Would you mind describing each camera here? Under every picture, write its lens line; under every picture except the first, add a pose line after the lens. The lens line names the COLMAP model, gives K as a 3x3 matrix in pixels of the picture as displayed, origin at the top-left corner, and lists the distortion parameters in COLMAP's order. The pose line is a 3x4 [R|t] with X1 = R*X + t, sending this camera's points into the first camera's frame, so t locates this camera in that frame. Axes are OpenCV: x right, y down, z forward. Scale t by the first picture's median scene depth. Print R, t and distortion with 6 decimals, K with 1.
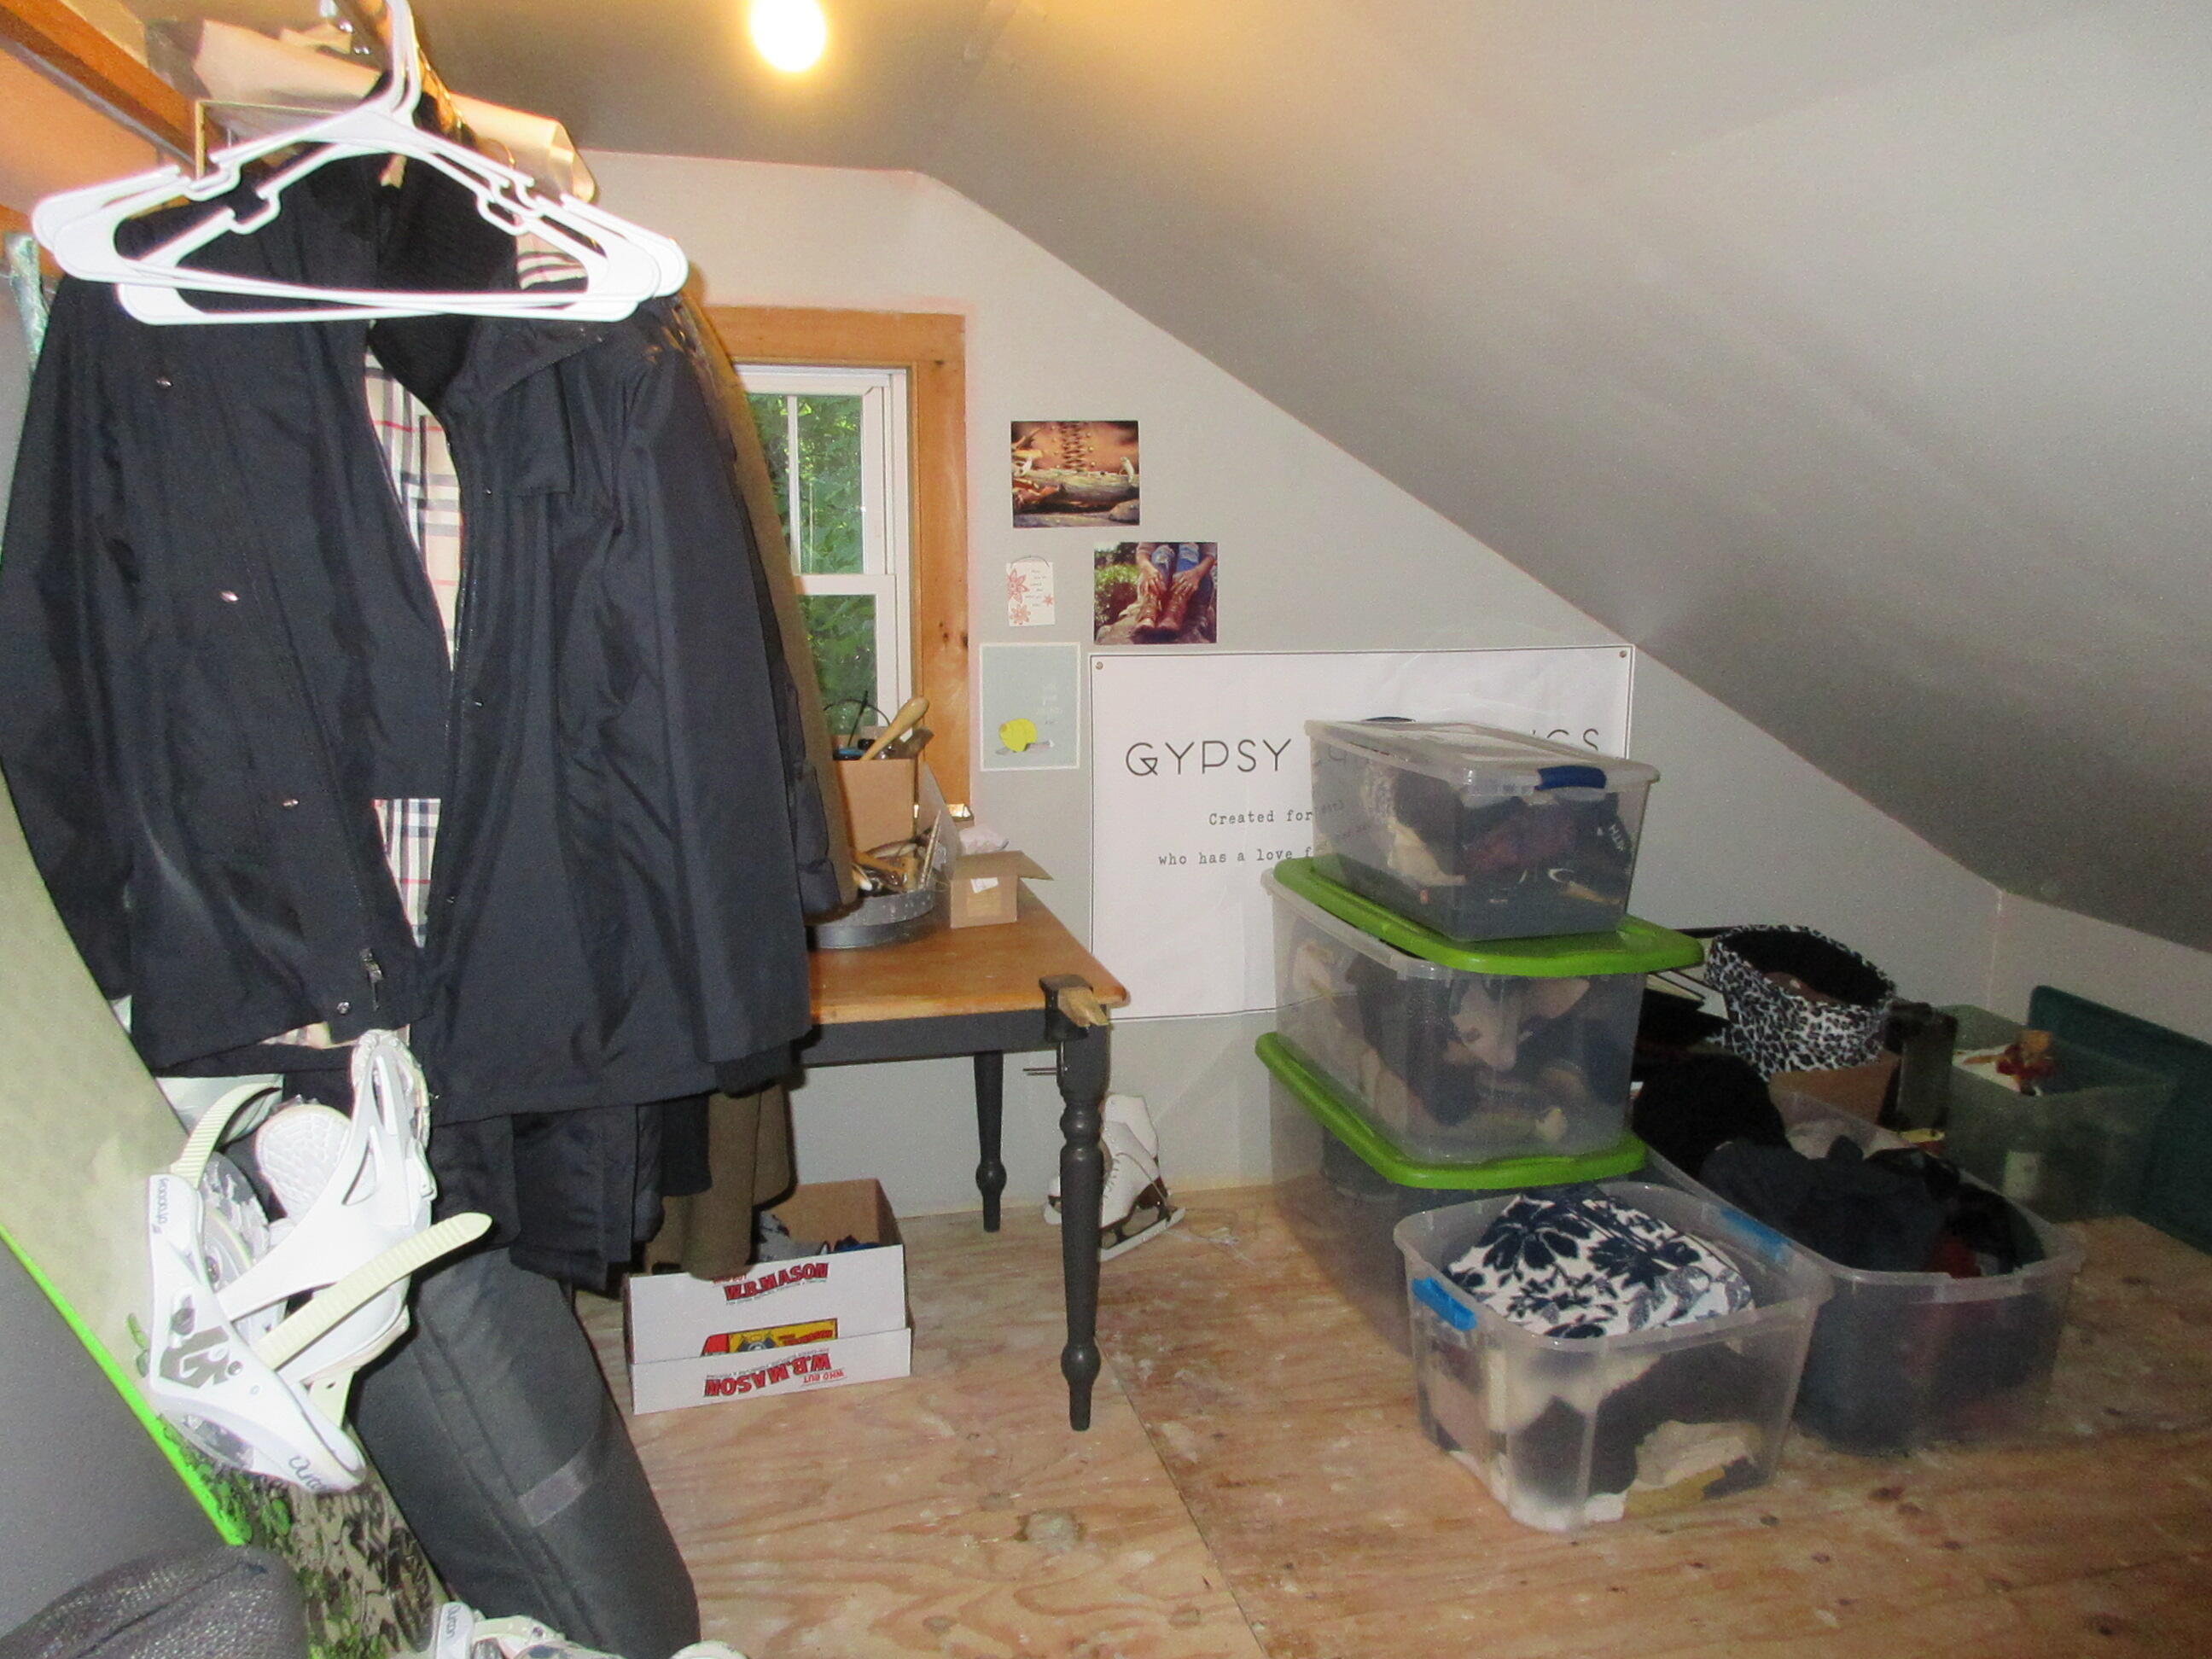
lens RADIAL K [[1672.6, 0, 1106.0], [0, 1672.6, 829.5], [0, 0, 1]] dist [0.024596, -0.012952]
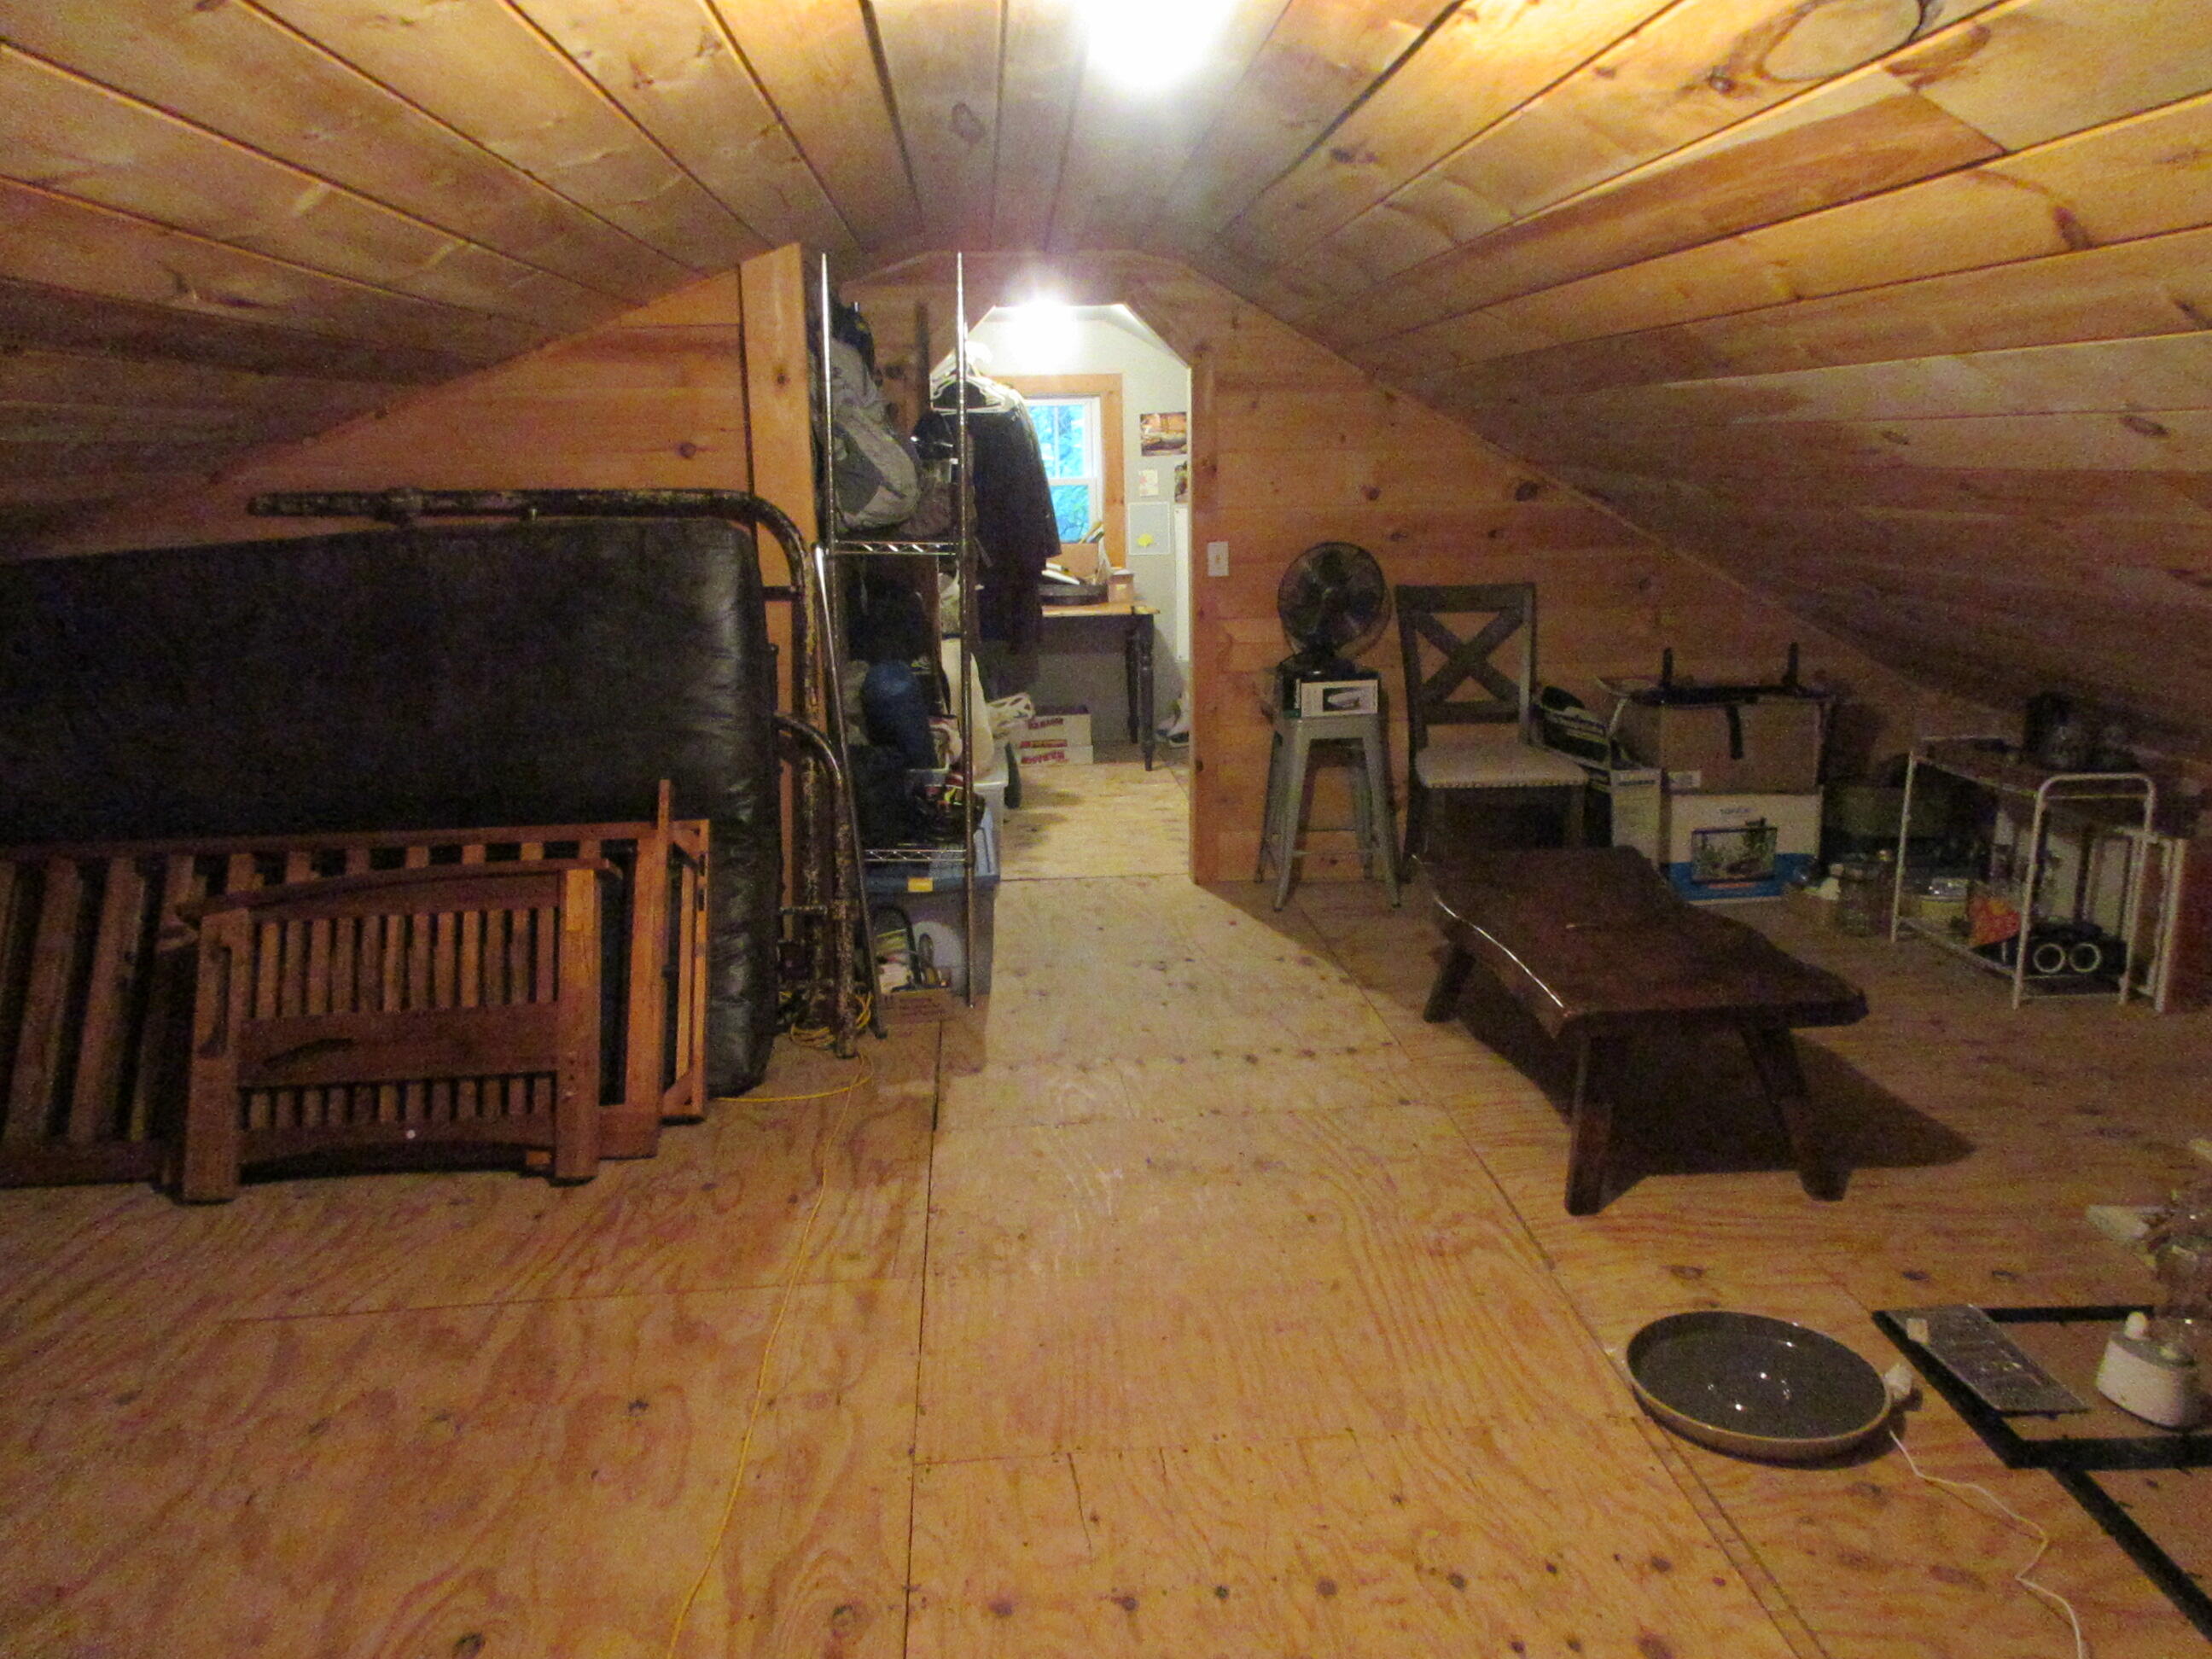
lens RADIAL K [[1672.6, 0, 1106.0], [0, 1672.6, 829.5], [0, 0, 1]] dist [0.024596, -0.012952]
pose [[0.980855, 0.008299, -0.194563, 0.388832], [-0.004830, 0.999821, 0.018295, 0.336854], [0.194680, -0.017005, 0.980719, -1.498370]]
